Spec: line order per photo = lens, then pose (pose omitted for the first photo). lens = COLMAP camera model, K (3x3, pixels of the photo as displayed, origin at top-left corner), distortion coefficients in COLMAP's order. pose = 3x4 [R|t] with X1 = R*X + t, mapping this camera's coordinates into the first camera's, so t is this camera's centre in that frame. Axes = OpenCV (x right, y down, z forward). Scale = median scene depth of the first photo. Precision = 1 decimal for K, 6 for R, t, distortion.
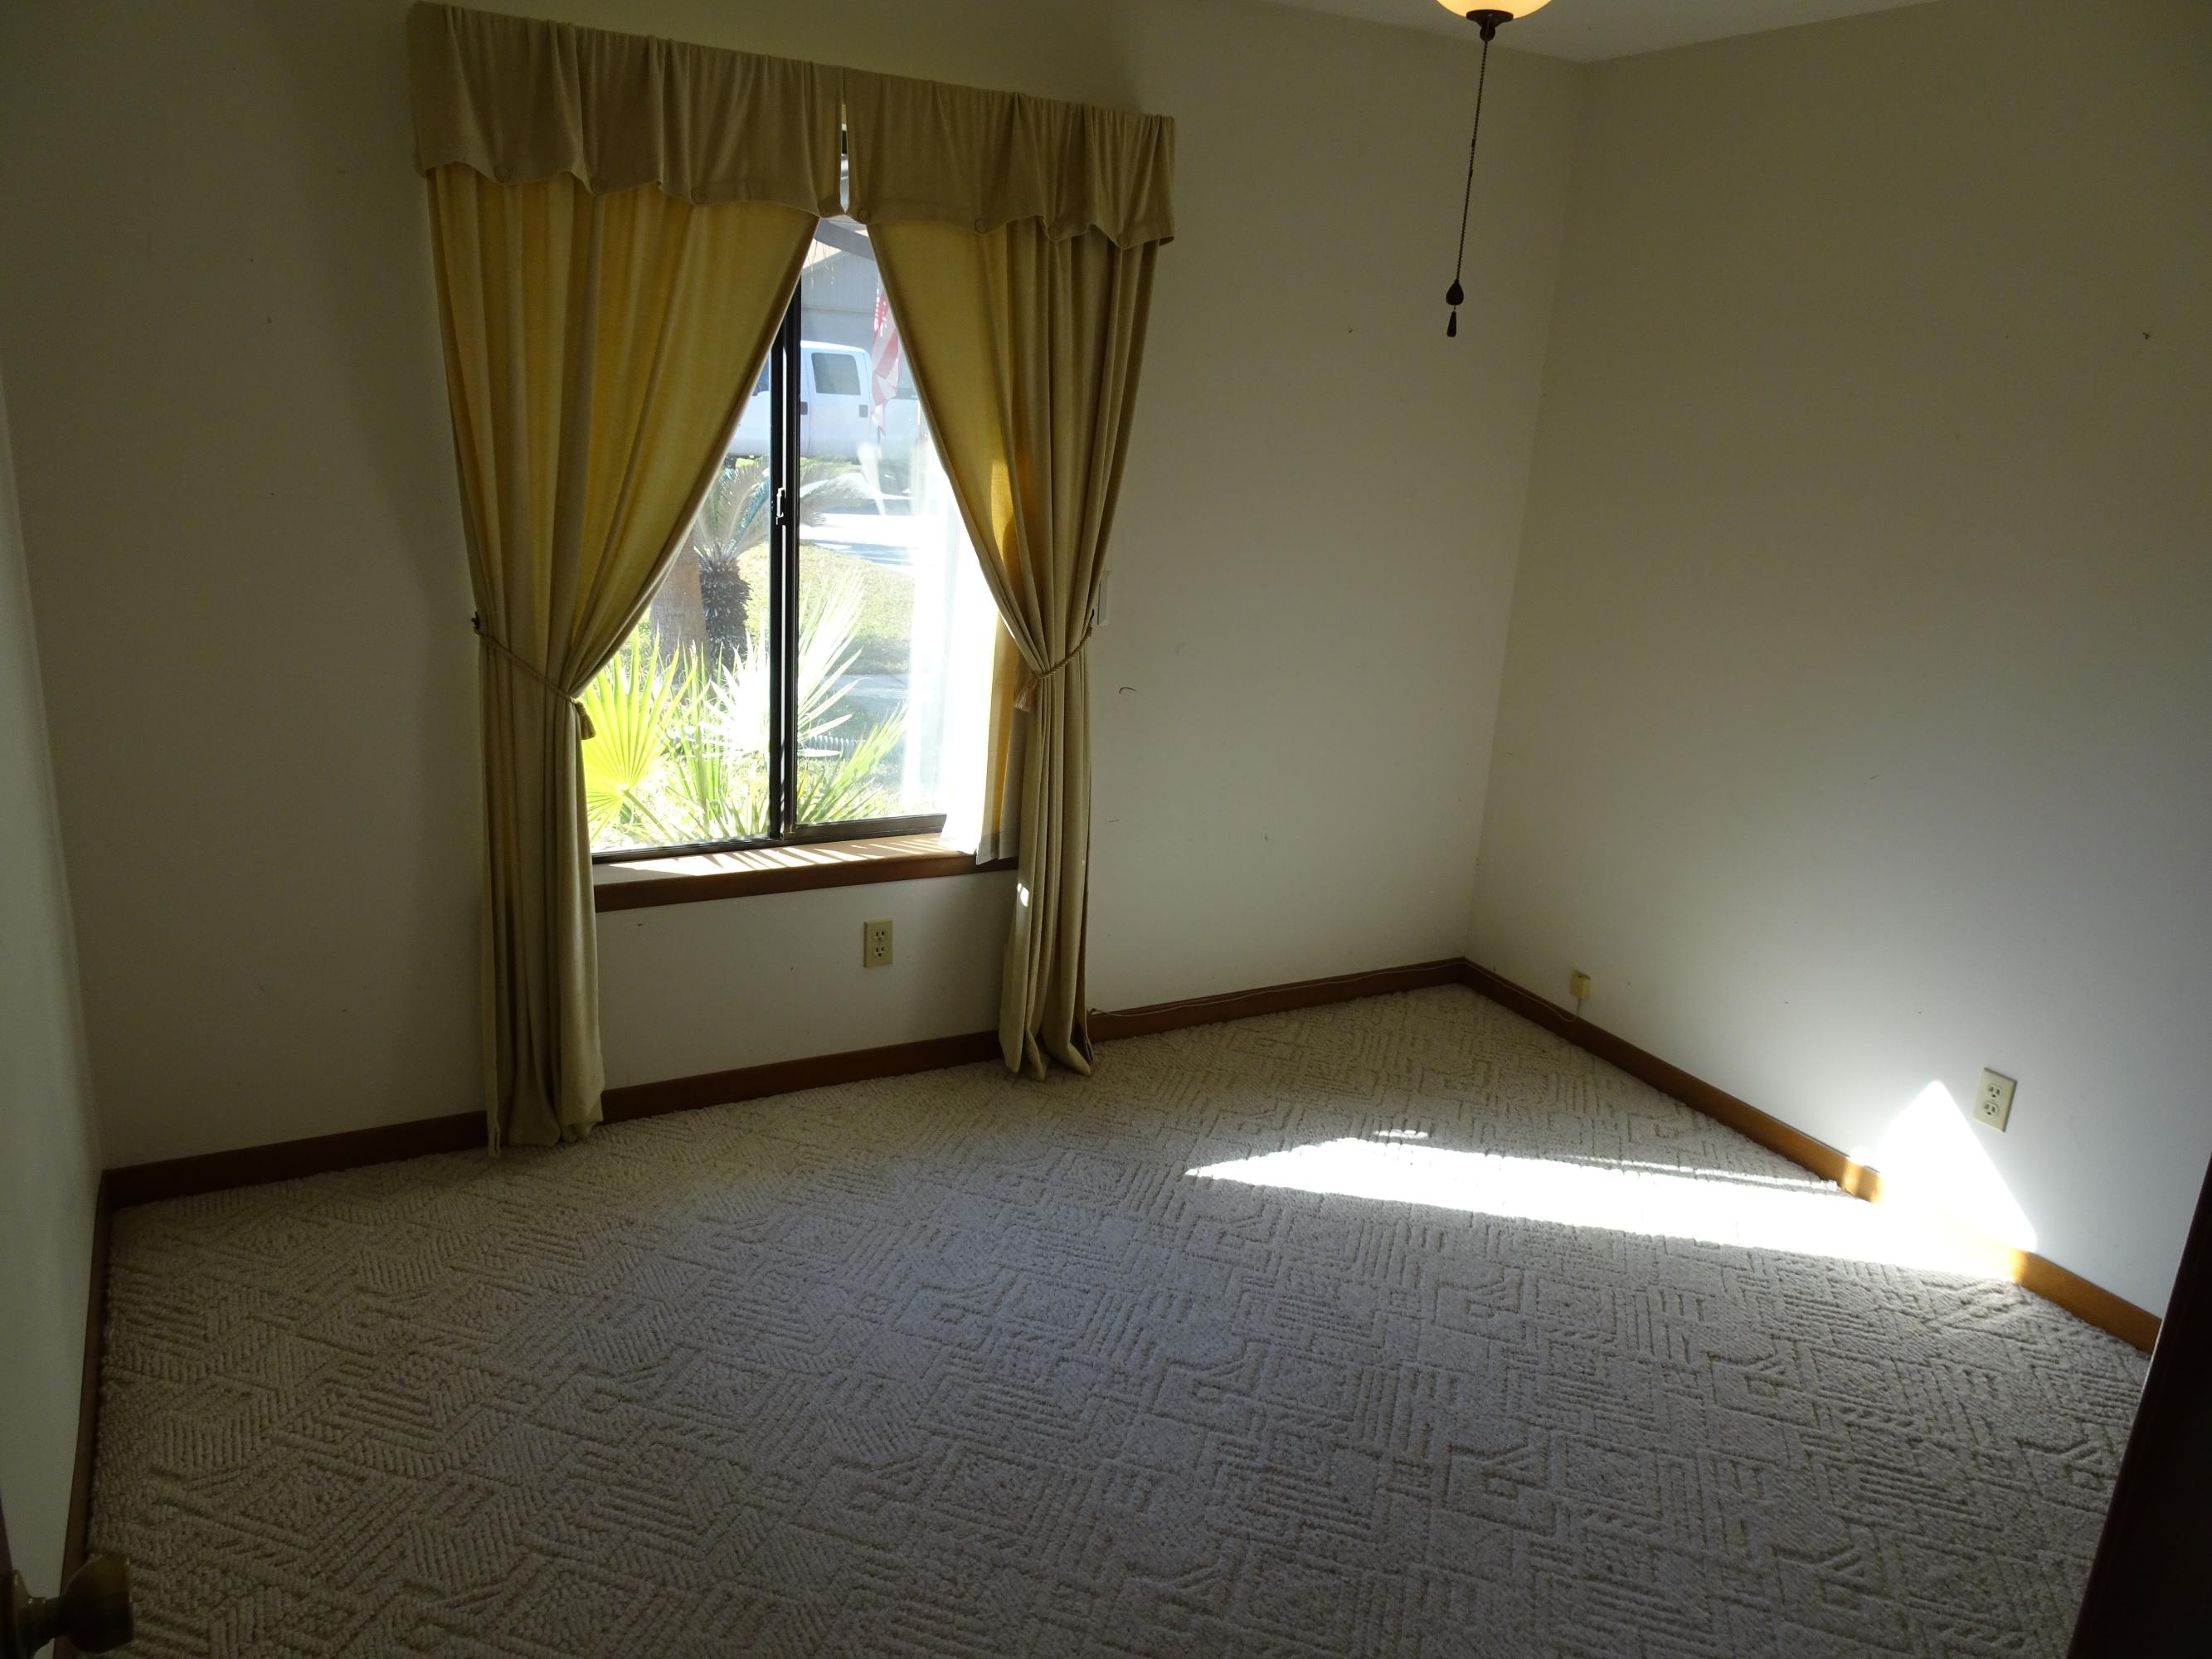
lens RADIAL K [[1573.5, 0, 1106.9], [0, 1573.5, 833.5], [0, 0, 1]] dist [0.016153, -0.011619]
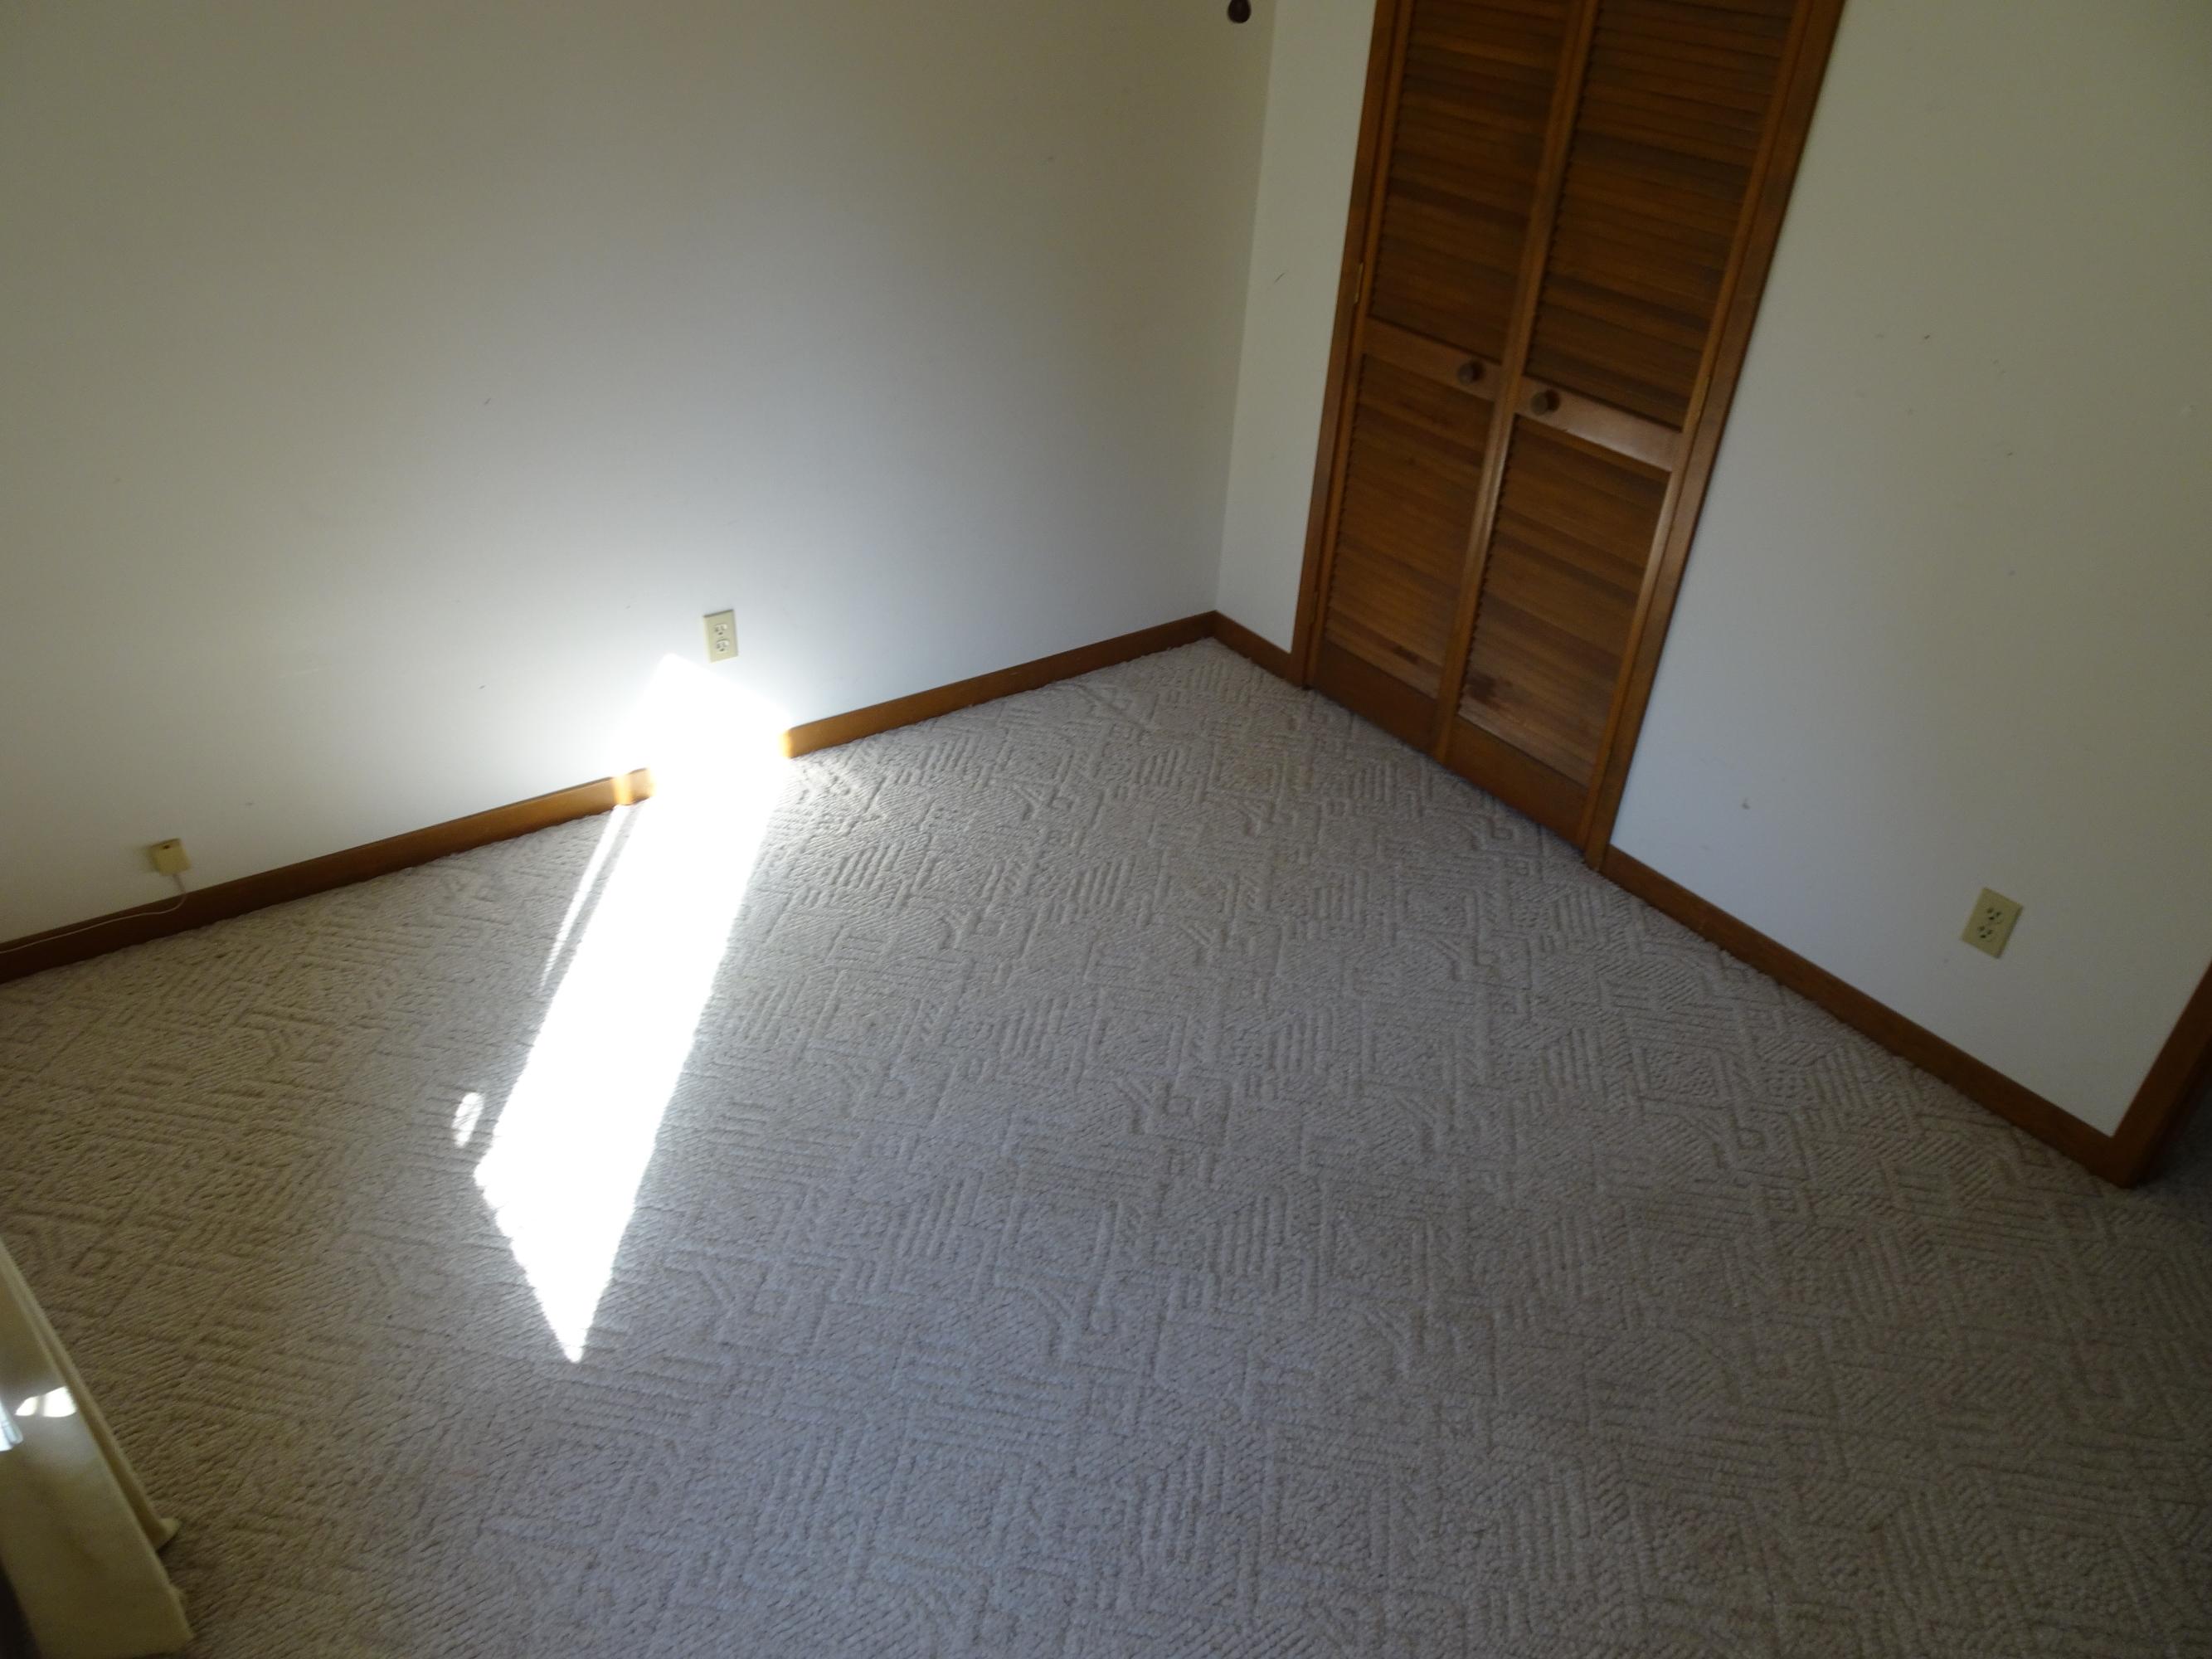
lens RADIAL K [[1573.5, 0, 1107.1], [0, 1573.5, 832.6], [0, 0, 1]] dist [0.016153, -0.011619]
pose [[-0.124157, -0.606285, 0.785496, -0.430615], [0.220980, 0.754846, 0.617556, -0.369192], [-0.967343, 0.250253, 0.040257, 0.825946]]
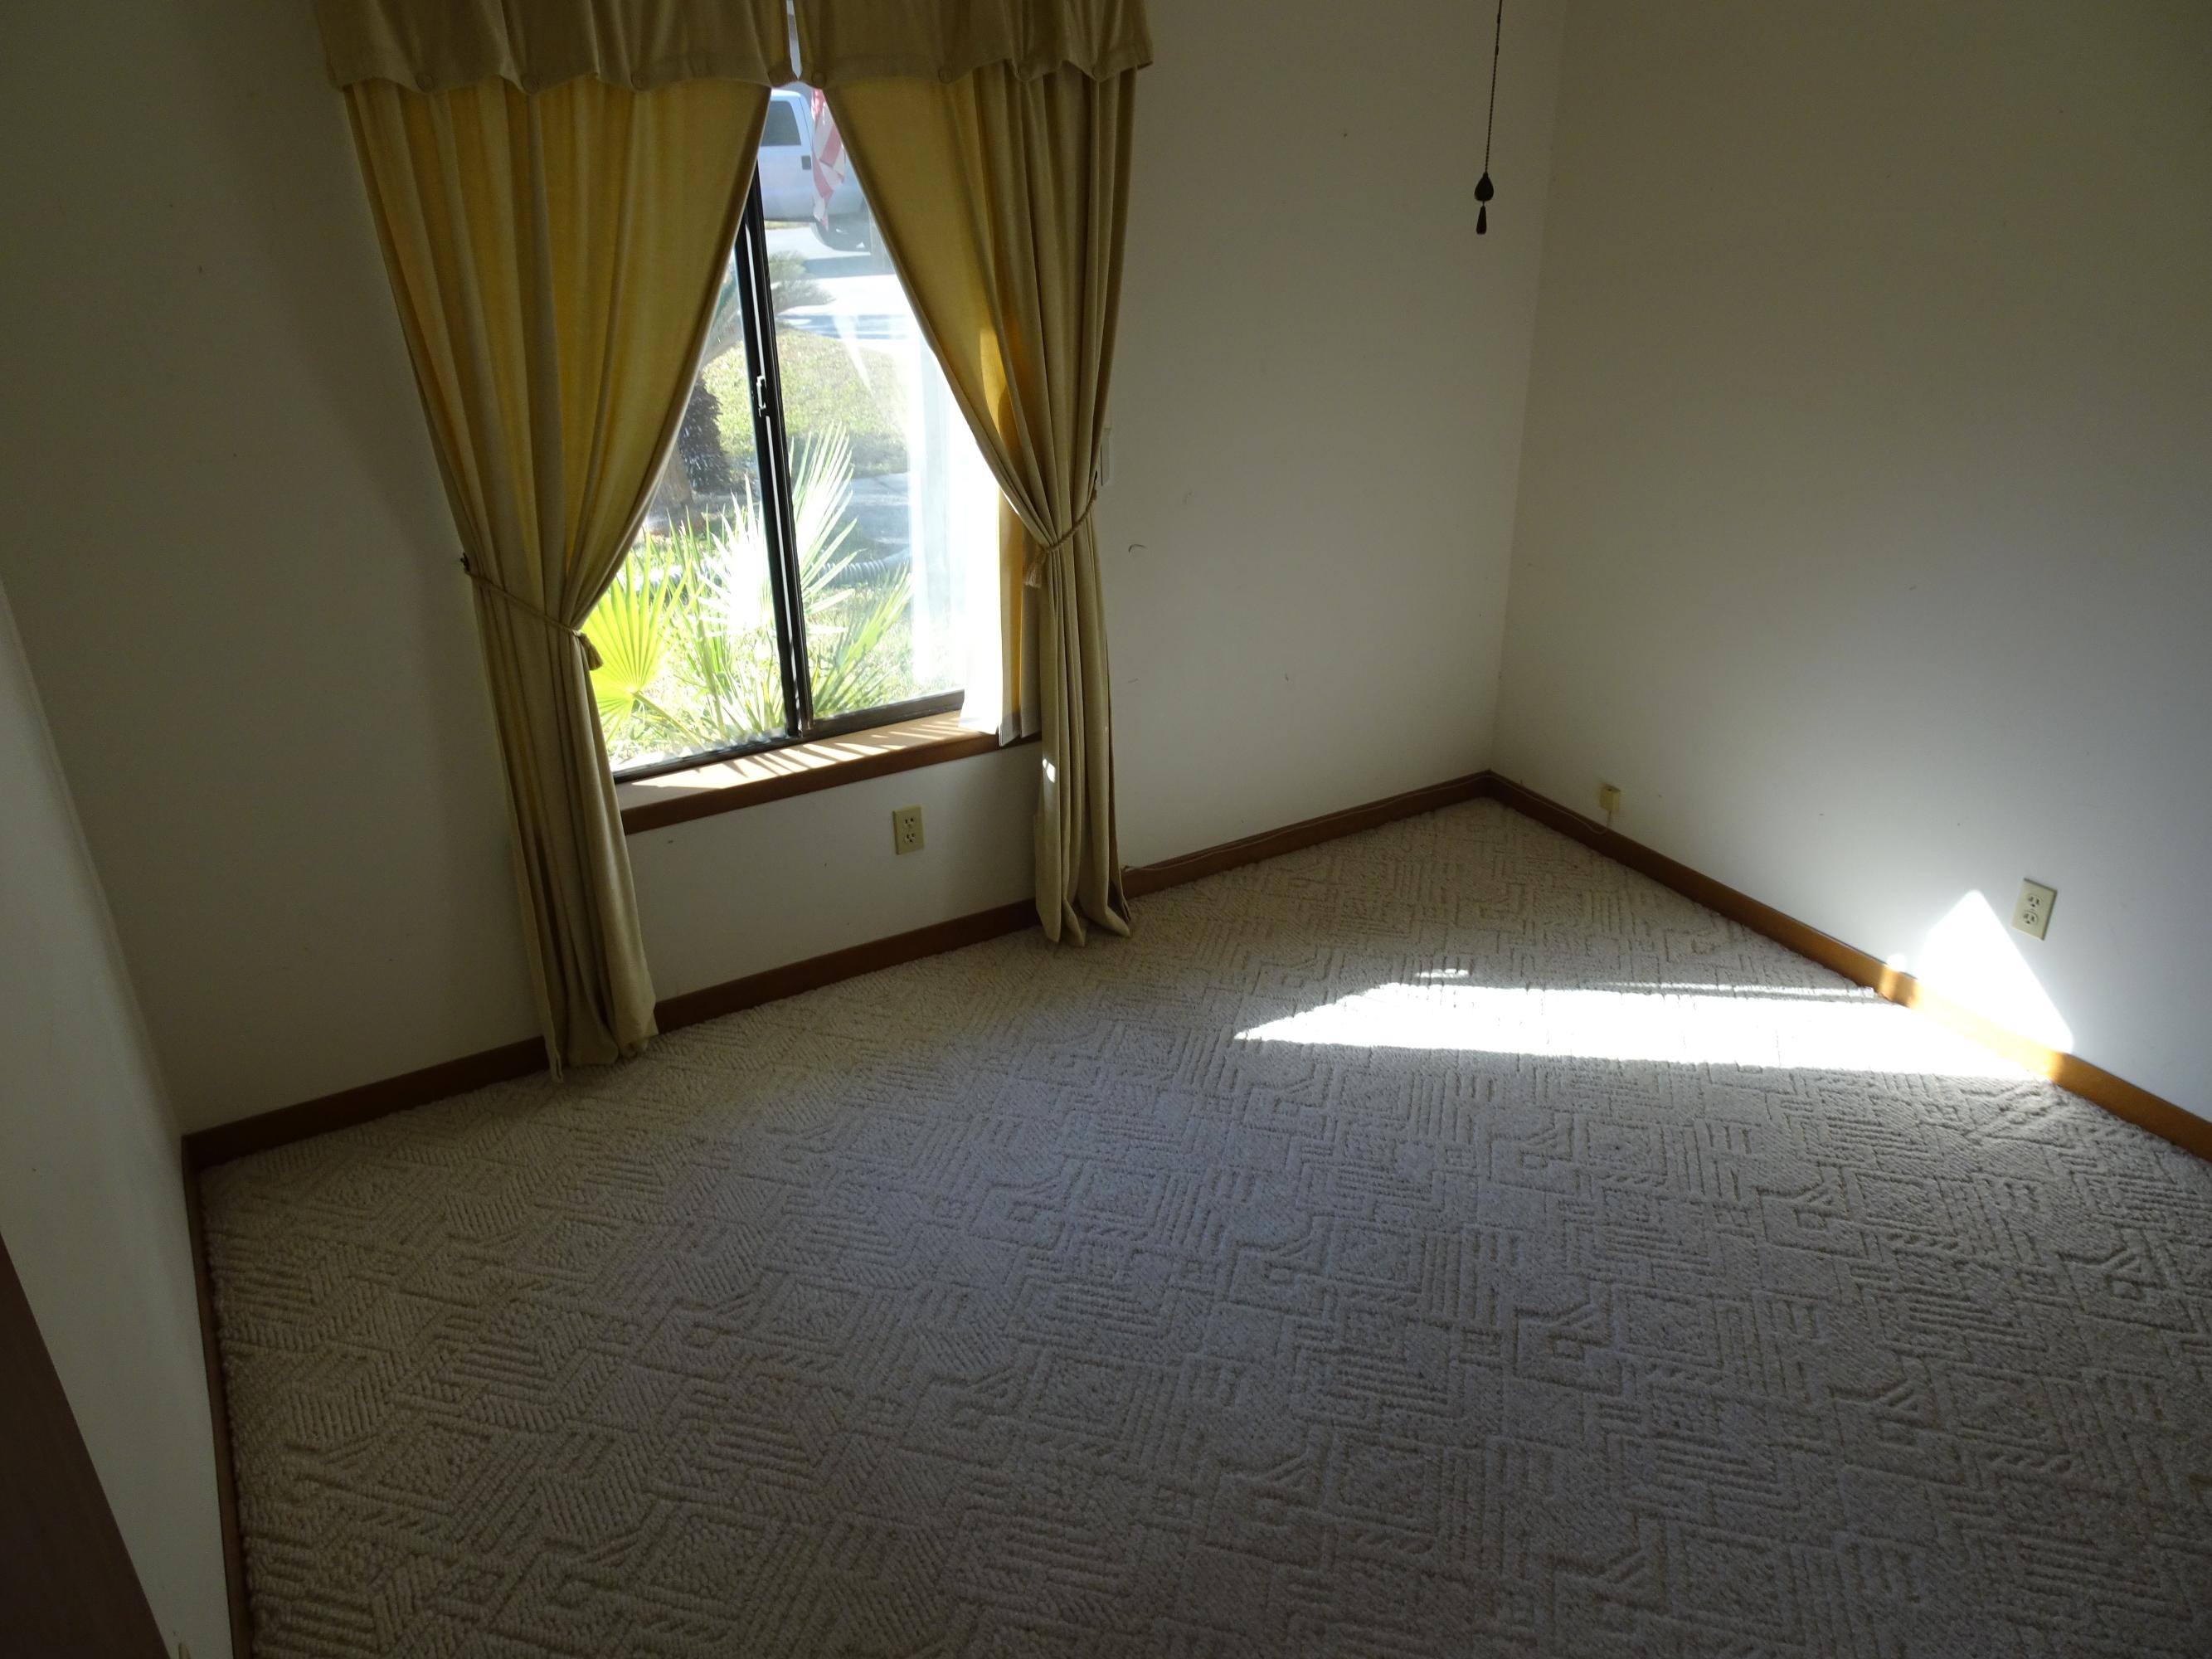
lens RADIAL K [[1573.5, 0, 1107.2], [0, 1573.5, 834.5], [0, 0, 1]] dist [0.016153, -0.011619]
pose [[0.996645, -0.081535, -0.007107, -0.016728], [0.081613, 0.983551, 0.161139, -0.098865], [-0.006149, -0.161179, 0.986906, 0.021093]]
